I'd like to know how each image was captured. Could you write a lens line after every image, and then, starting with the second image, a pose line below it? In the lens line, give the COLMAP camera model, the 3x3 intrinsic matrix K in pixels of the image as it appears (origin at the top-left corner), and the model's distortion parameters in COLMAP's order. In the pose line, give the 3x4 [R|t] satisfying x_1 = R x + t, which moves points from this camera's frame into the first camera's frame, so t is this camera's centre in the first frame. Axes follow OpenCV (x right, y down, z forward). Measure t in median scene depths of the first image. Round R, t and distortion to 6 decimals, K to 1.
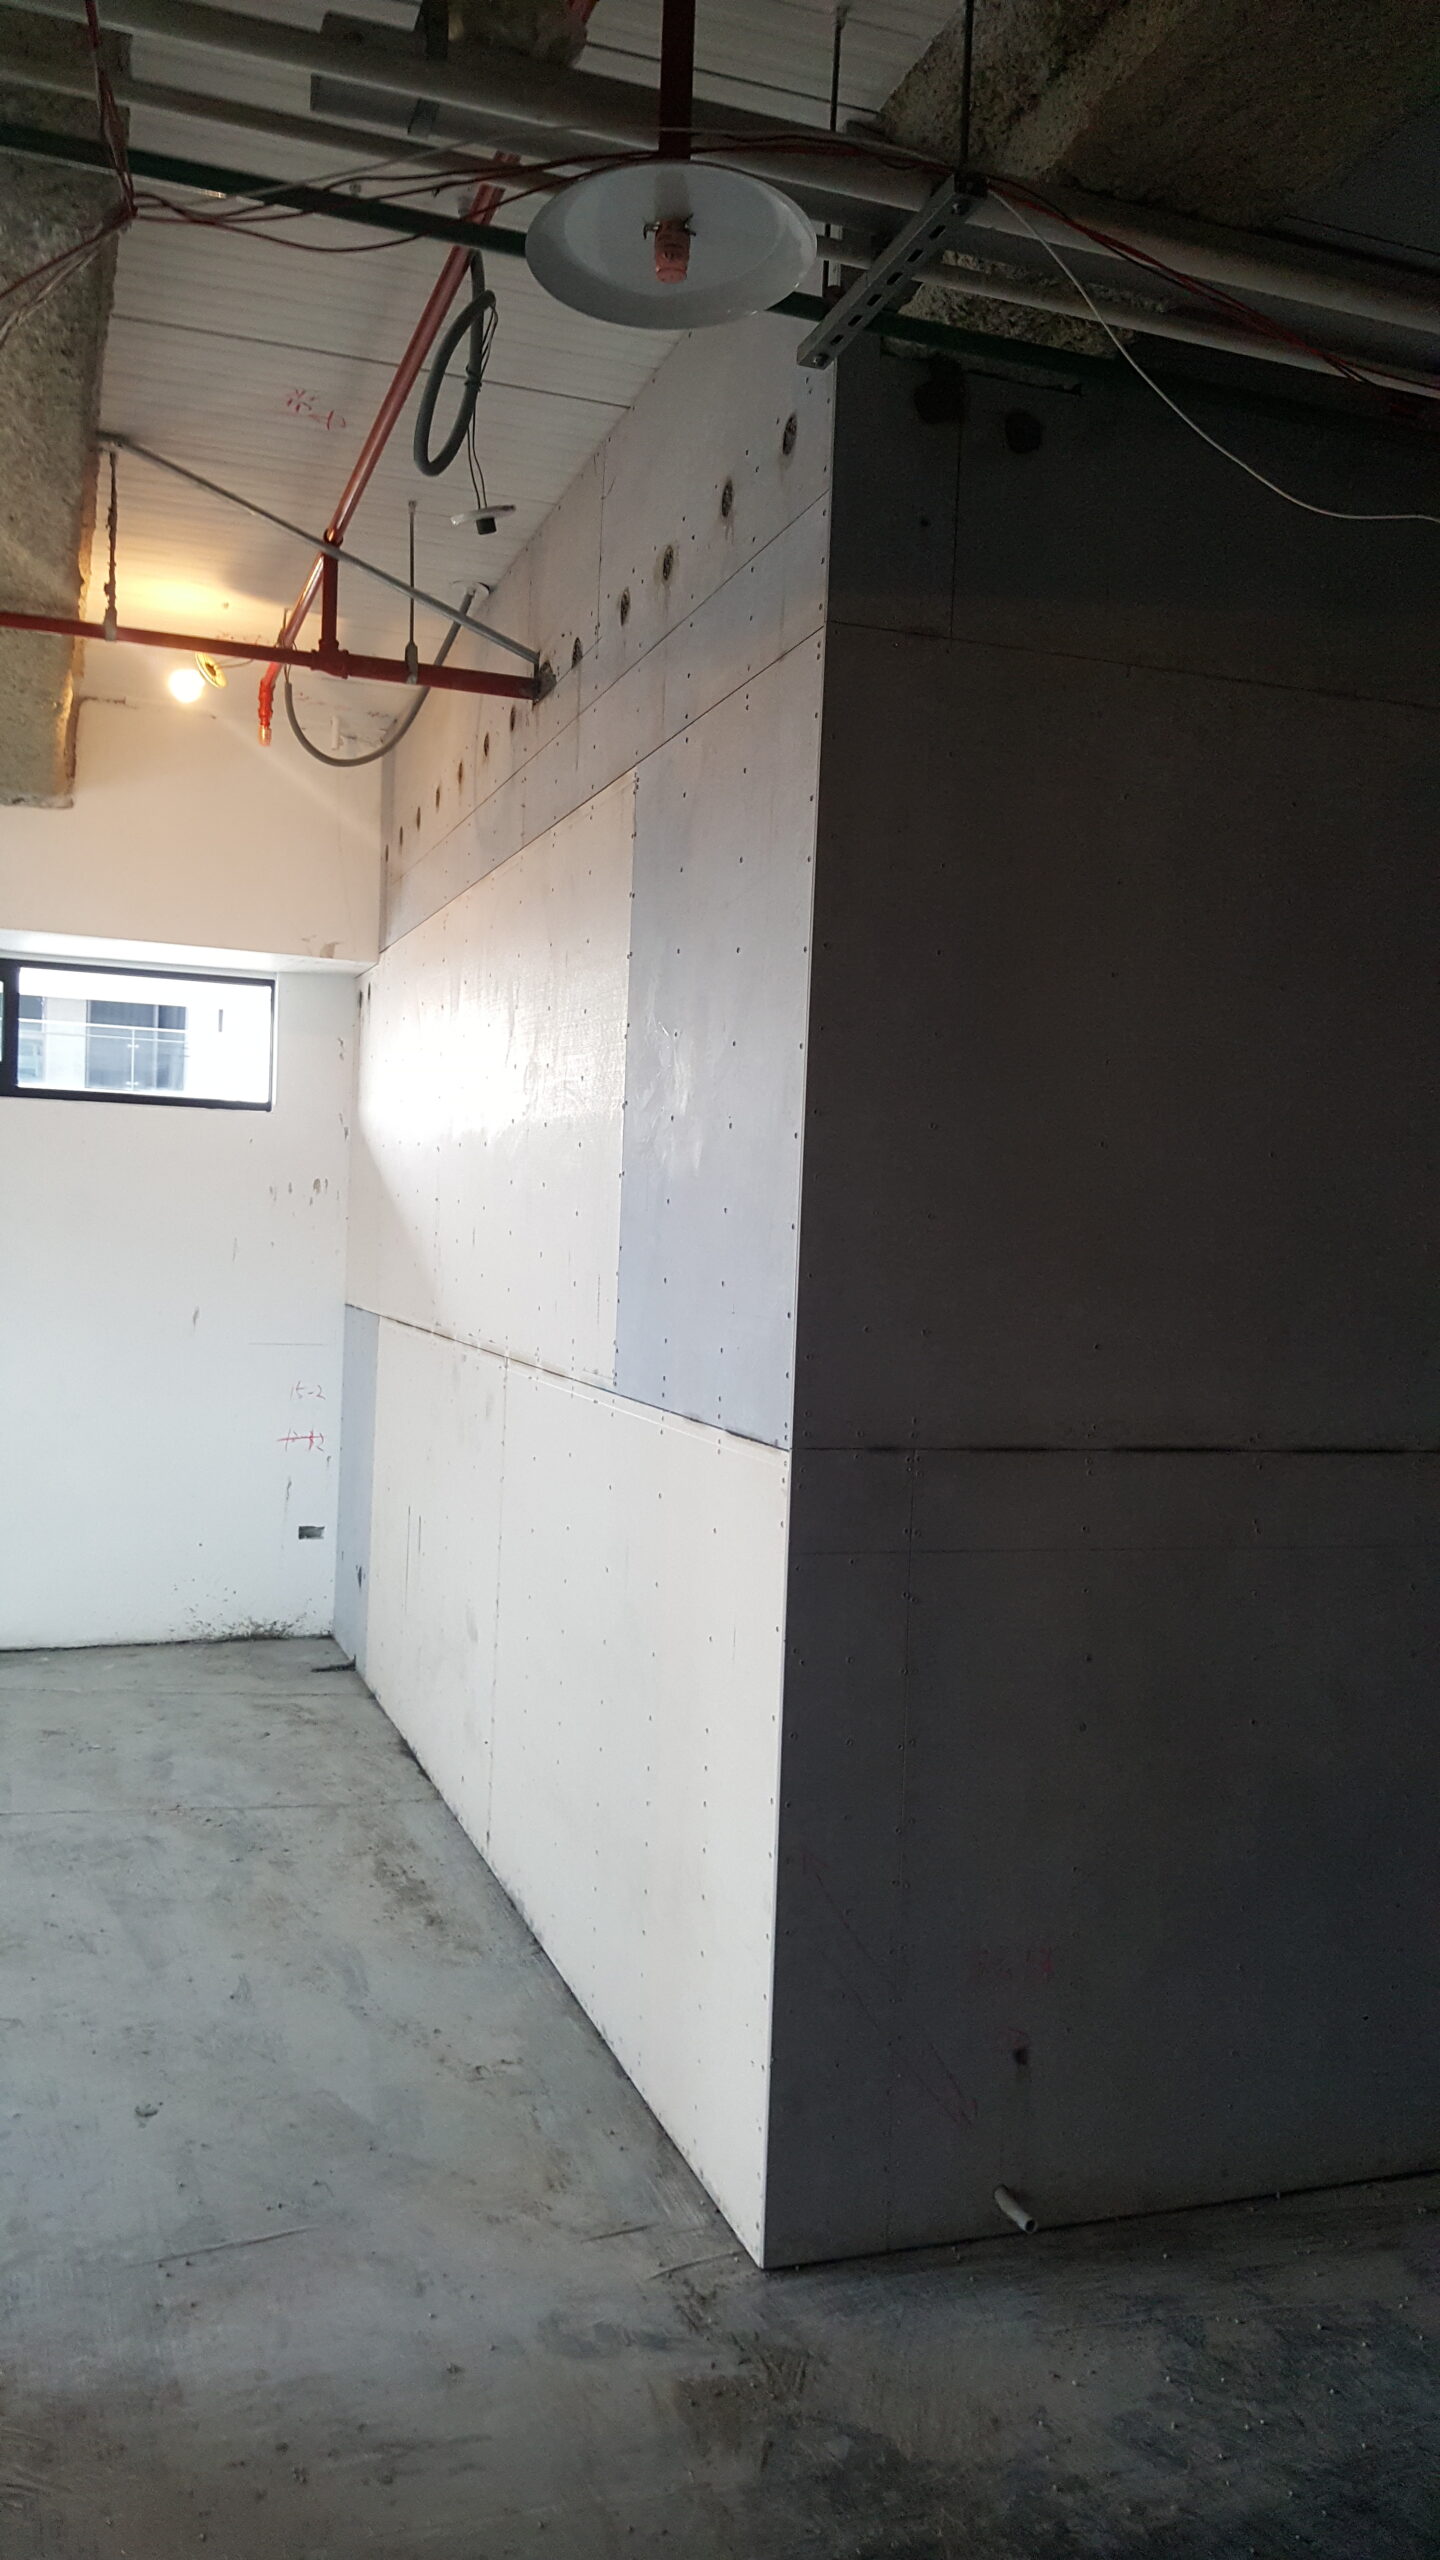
lens RADIAL K [[1987.9, 0, 720.0], [0, 1987.9, 1280.0], [0, 0, 1]] dist [-0.000477, -0.001592]
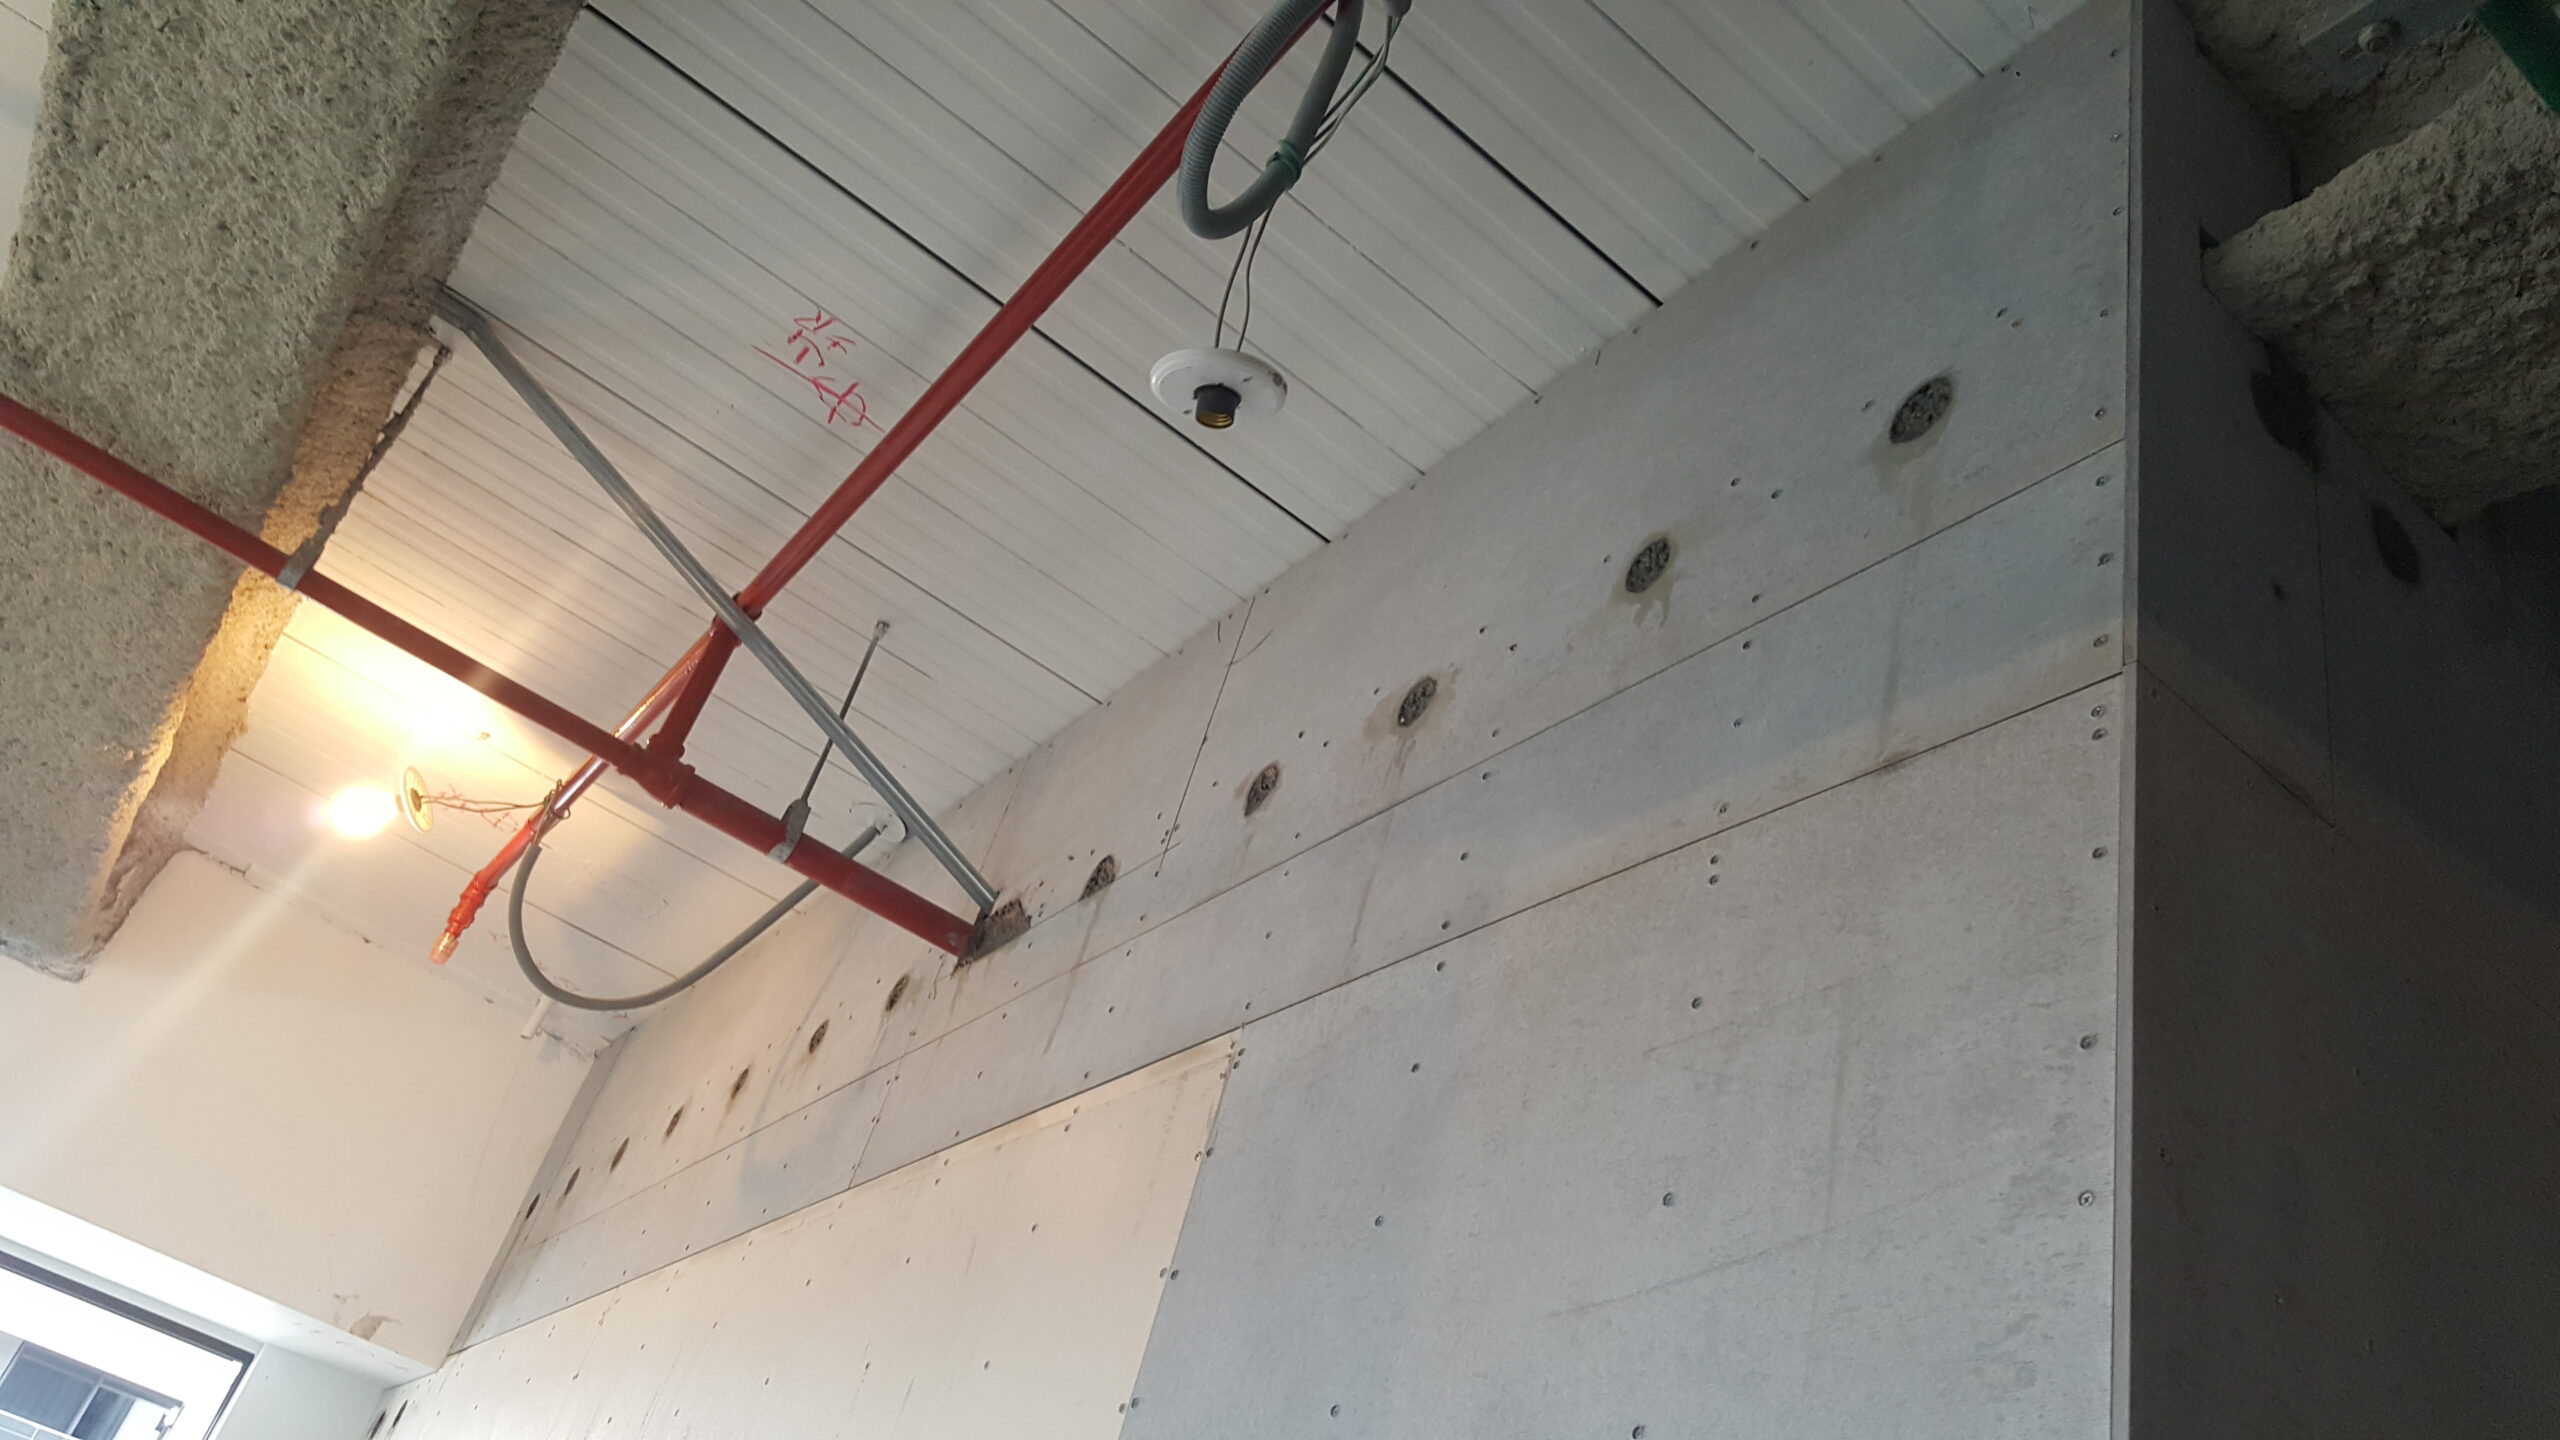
lens RADIAL K [[1947.4, 0, 1279.0], [0, 1947.4, 795.1], [0, 0, 1]] dist [0.174670, -0.271939]
pose [[0.931612, 0.343301, 0.119348, -0.093996], [-0.227111, 0.806223, -0.546283, -0.035204], [-0.283760, 0.481819, 0.829054, 0.476747]]
